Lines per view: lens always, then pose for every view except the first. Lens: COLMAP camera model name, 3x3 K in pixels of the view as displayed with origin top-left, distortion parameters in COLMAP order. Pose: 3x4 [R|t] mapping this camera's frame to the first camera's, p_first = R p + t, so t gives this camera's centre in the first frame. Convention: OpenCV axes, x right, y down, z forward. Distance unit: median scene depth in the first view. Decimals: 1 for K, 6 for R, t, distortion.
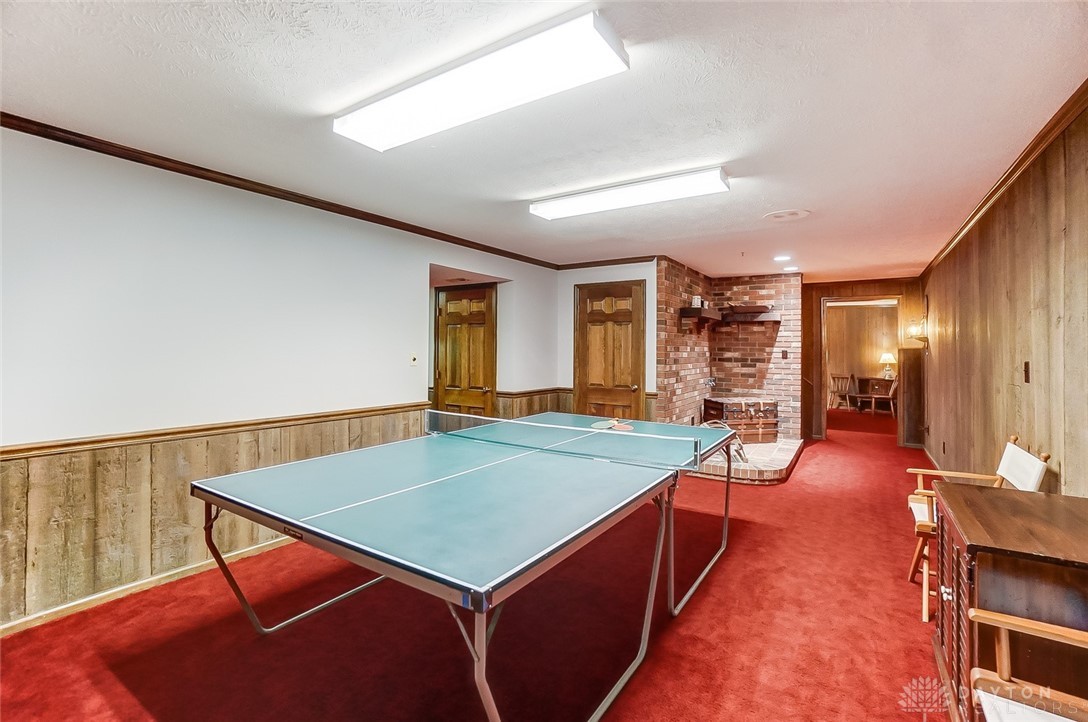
lens RADIAL K [[484.0, 0, 559.1], [0, 484.0, 341.6], [0, 0, 1]] dist [-0.037266, 0.000637]
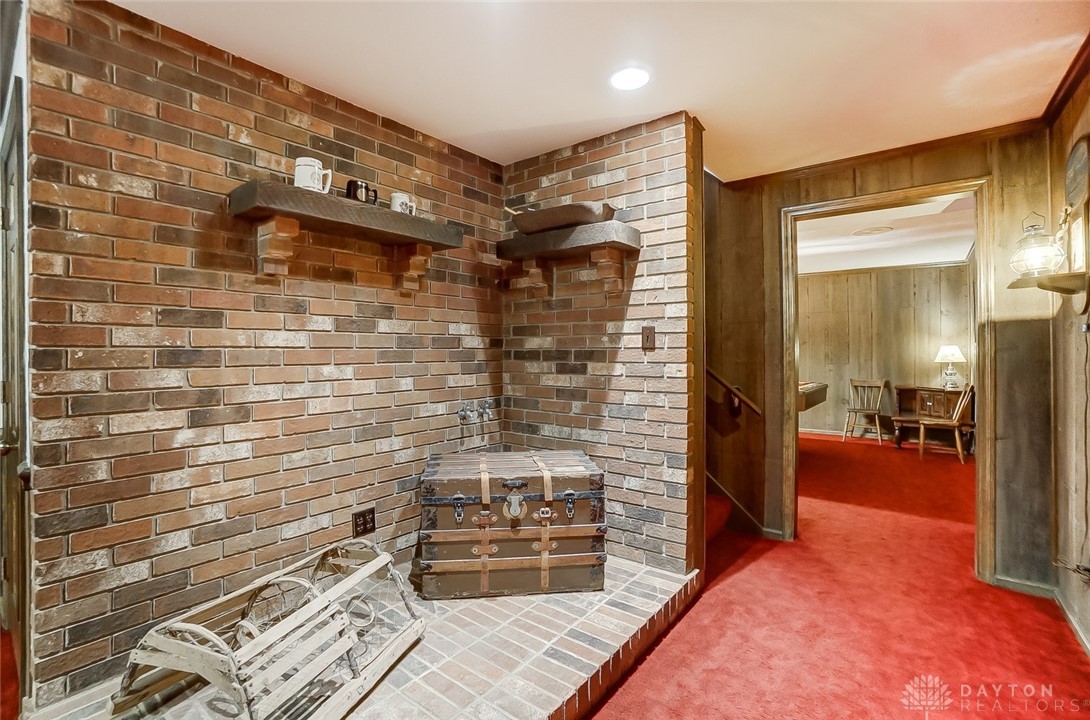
lens RADIAL K [[484.9, 0, 542.0], [0, 484.9, 351.7], [0, 0, 1]] dist [-0.037266, 0.000637]
pose [[0.994118, -0.011731, -0.107661, 0.417286], [0.013293, 0.999816, 0.013796, 0.029867], [0.107479, -0.015146, 0.994092, 0.604301]]
